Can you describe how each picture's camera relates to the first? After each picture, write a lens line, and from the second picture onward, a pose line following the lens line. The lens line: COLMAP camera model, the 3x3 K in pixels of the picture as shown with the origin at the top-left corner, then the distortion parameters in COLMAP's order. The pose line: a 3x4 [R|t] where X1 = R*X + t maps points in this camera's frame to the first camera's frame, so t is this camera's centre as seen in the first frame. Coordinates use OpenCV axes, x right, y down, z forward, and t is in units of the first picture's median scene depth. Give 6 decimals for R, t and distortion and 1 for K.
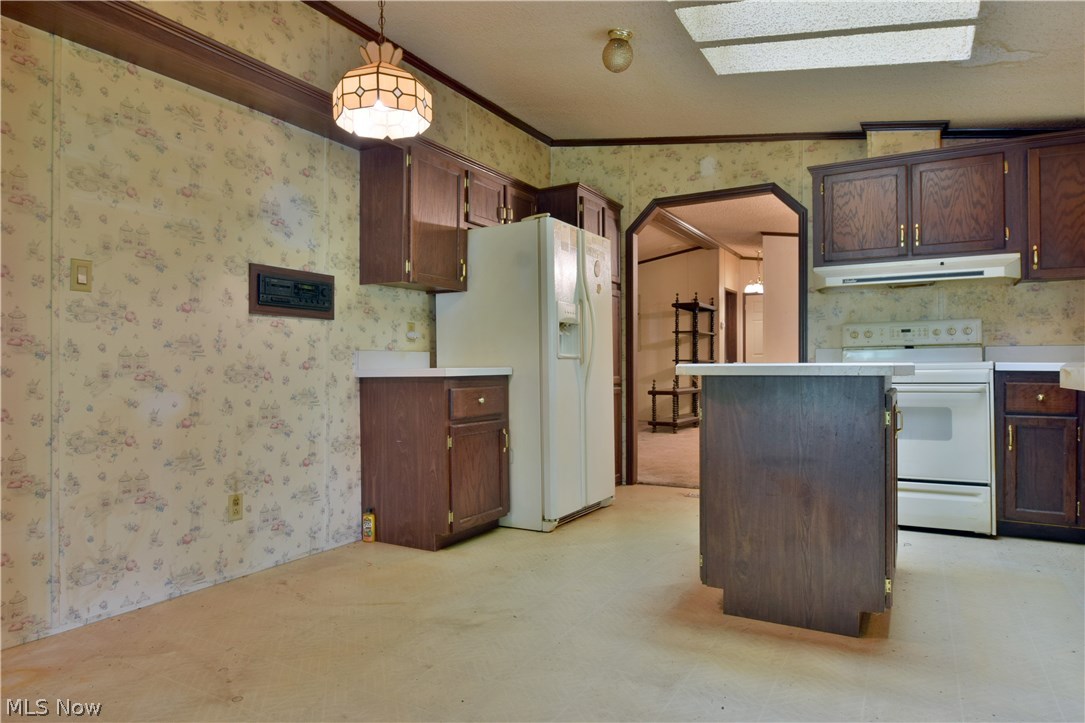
lens RADIAL K [[657.8, 0, 538.6], [0, 657.8, 362.6], [0, 0, 1]] dist [-0.010245, -0.007799]
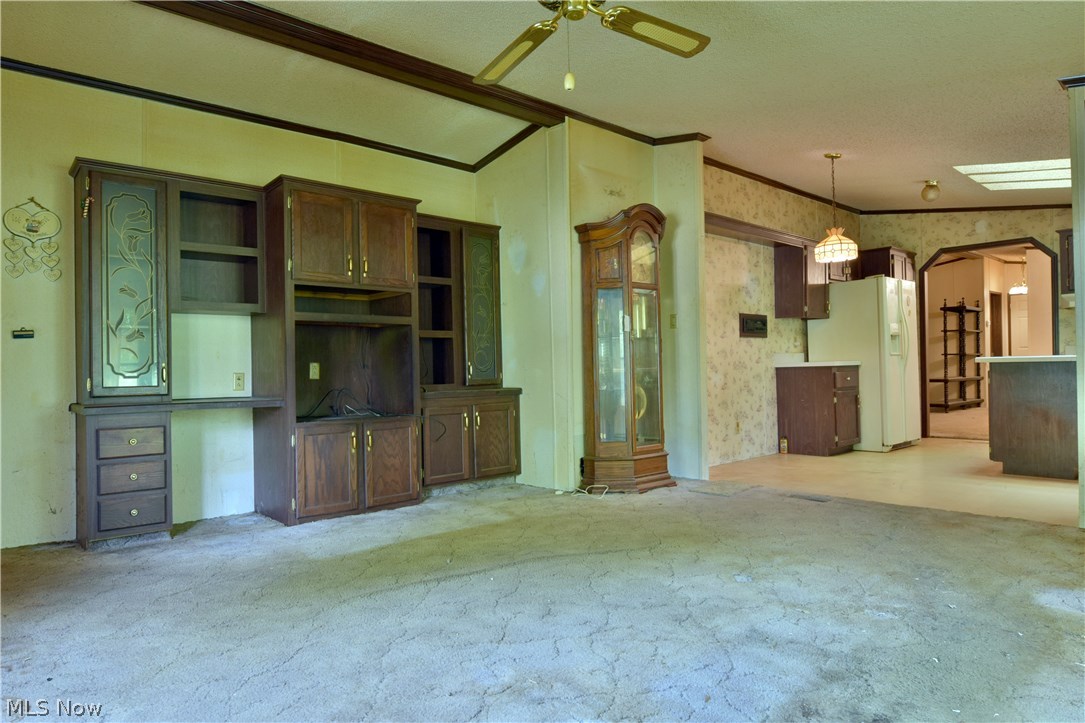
lens RADIAL K [[657.8, 0, 538.6], [0, 657.8, 362.6], [0, 0, 1]] dist [-0.010245, -0.007799]
pose [[0.949007, -0.015421, -0.314877, -0.294931], [0.016575, 0.999862, 0.000985, -0.004144], [0.314819, -0.006154, 0.949132, -0.919806]]
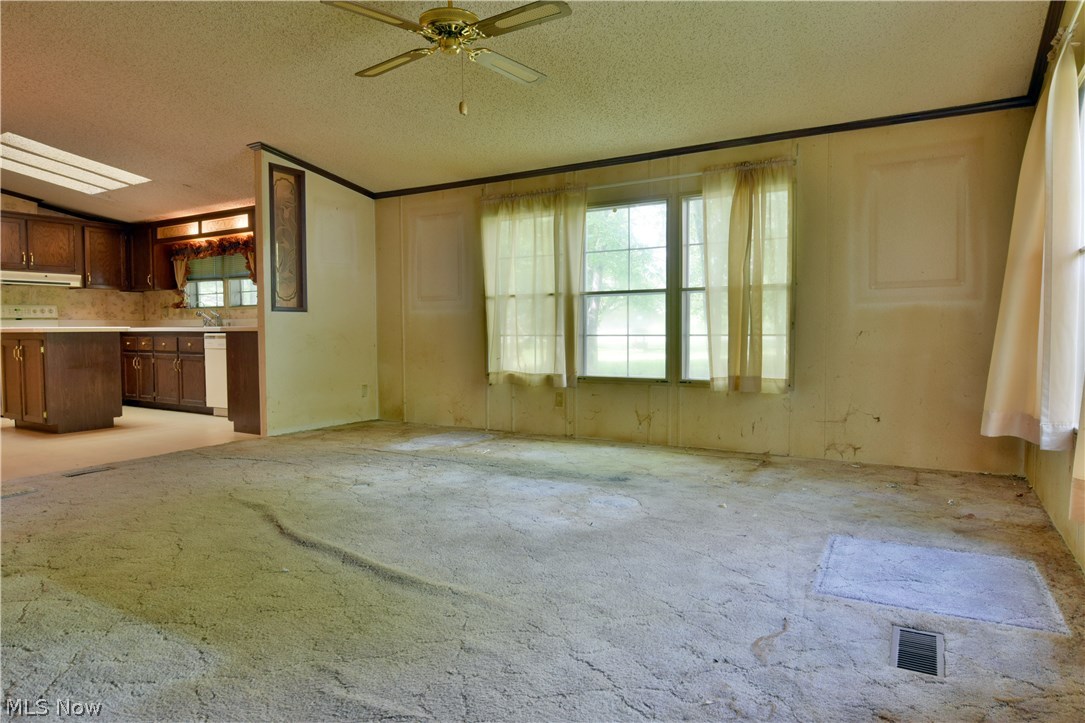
lens RADIAL K [[657.8, 0, 538.6], [0, 657.8, 362.6], [0, 0, 1]] dist [-0.010245, -0.007799]
pose [[0.019939, -0.048091, 0.998644, -1.227002], [-0.000732, 0.998842, 0.048115, 0.008740], [-0.999801, -0.001690, 0.019881, -0.464634]]
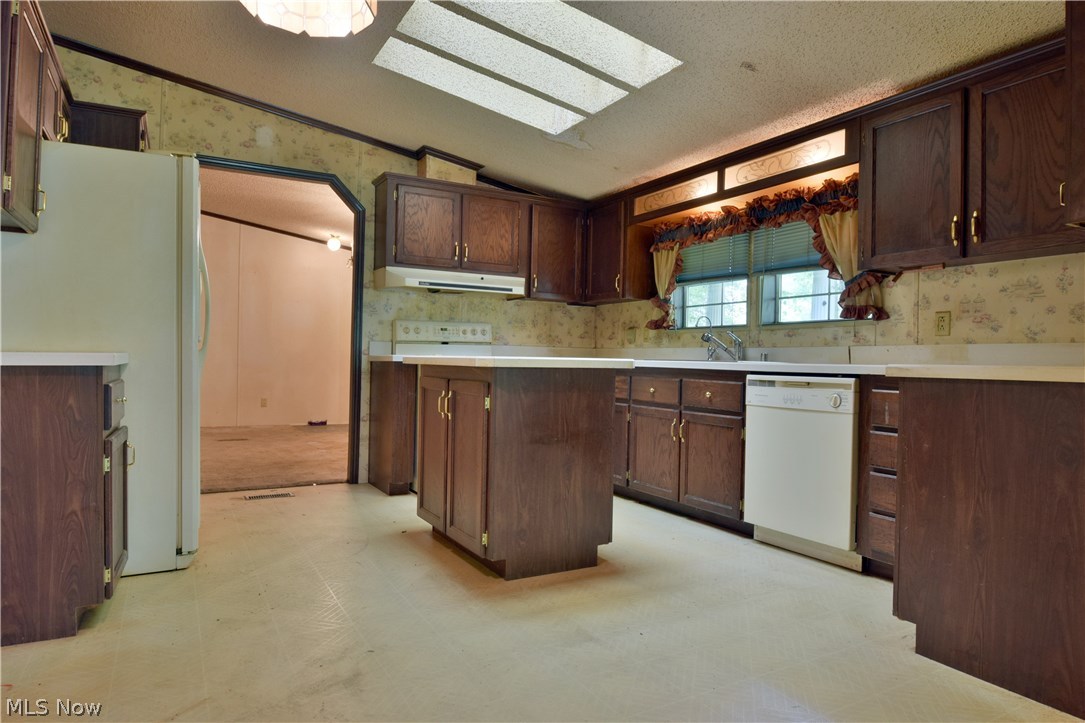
lens RADIAL K [[657.8, 0, 538.6], [0, 657.8, 362.6], [0, 0, 1]] dist [-0.010245, -0.007799]
pose [[0.513471, 0.010358, 0.858045, -0.401024], [-0.025363, 0.999673, 0.003110, 0.004331], [-0.857732, -0.023359, 0.513566, 0.238805]]
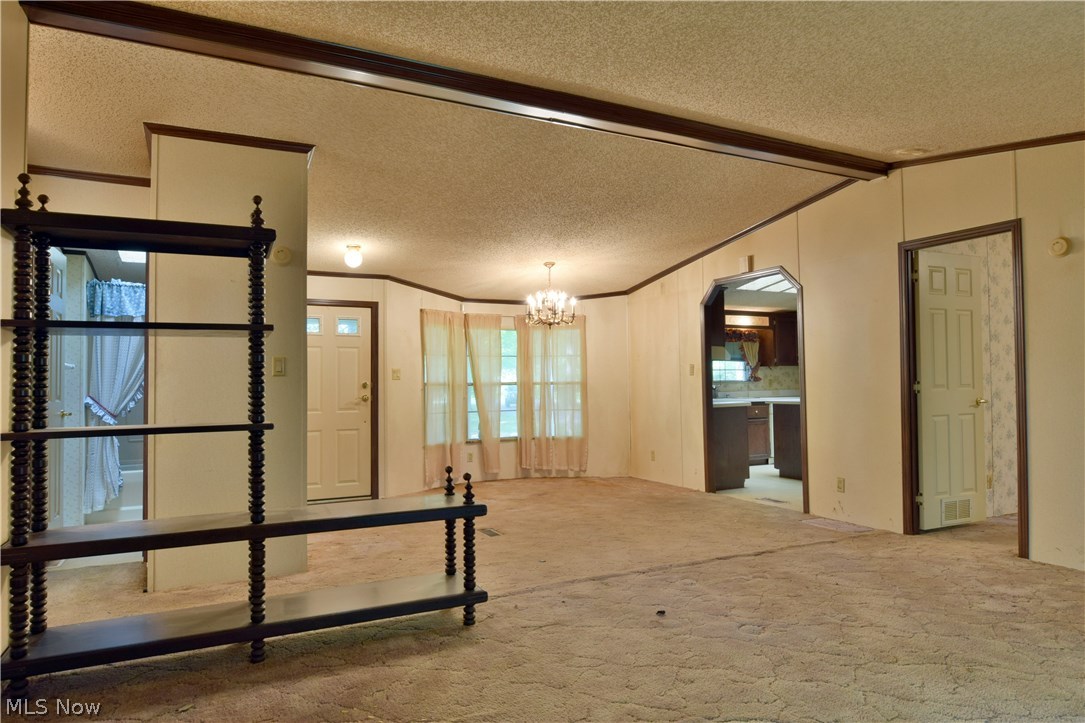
lens RADIAL K [[656.0, 0, 539.0], [0, 656.0, 362.1], [0, 0, 1]] dist [-0.013177, -0.004956]
pose [[-0.835282, 0.035023, 0.548706, -0.116076], [0.012564, 0.998924, -0.044633, -0.033522], [-0.549679, -0.030388, -0.834823, 2.856511]]
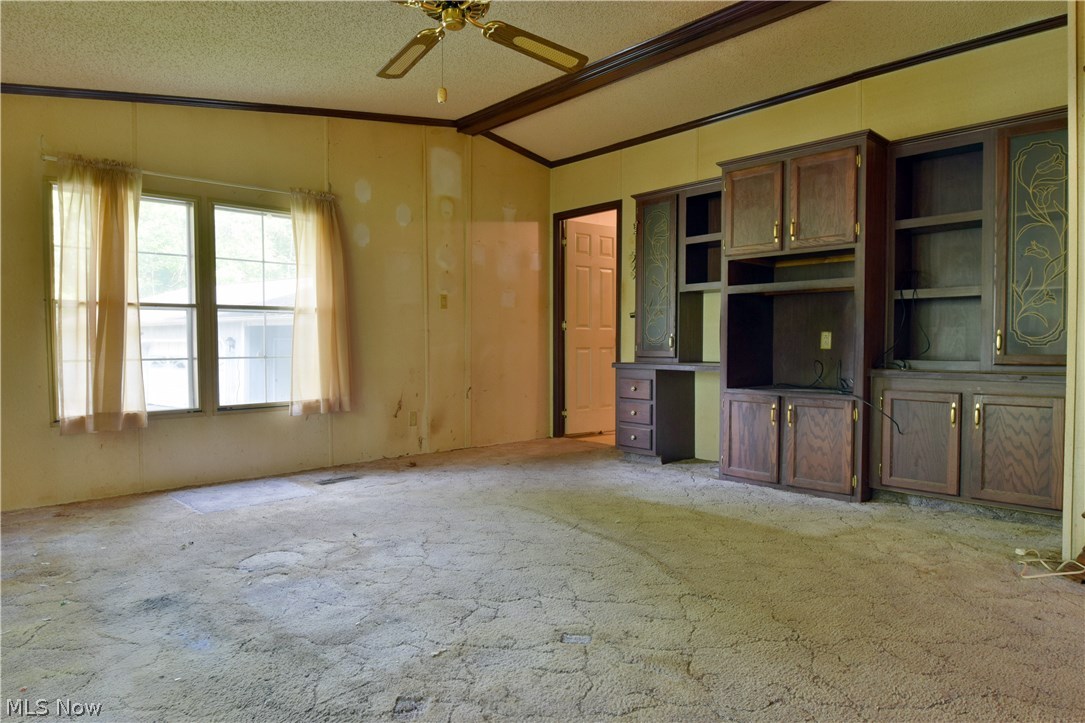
lens RADIAL K [[657.8, 0, 538.6], [0, 657.8, 362.6], [0, 0, 1]] dist [-0.010245, -0.007799]
pose [[-0.301920, 0.034039, -0.952726, 0.168520], [0.016495, 0.999399, 0.030479, 0.000967], [0.953191, -0.006513, -0.302300, -0.066764]]
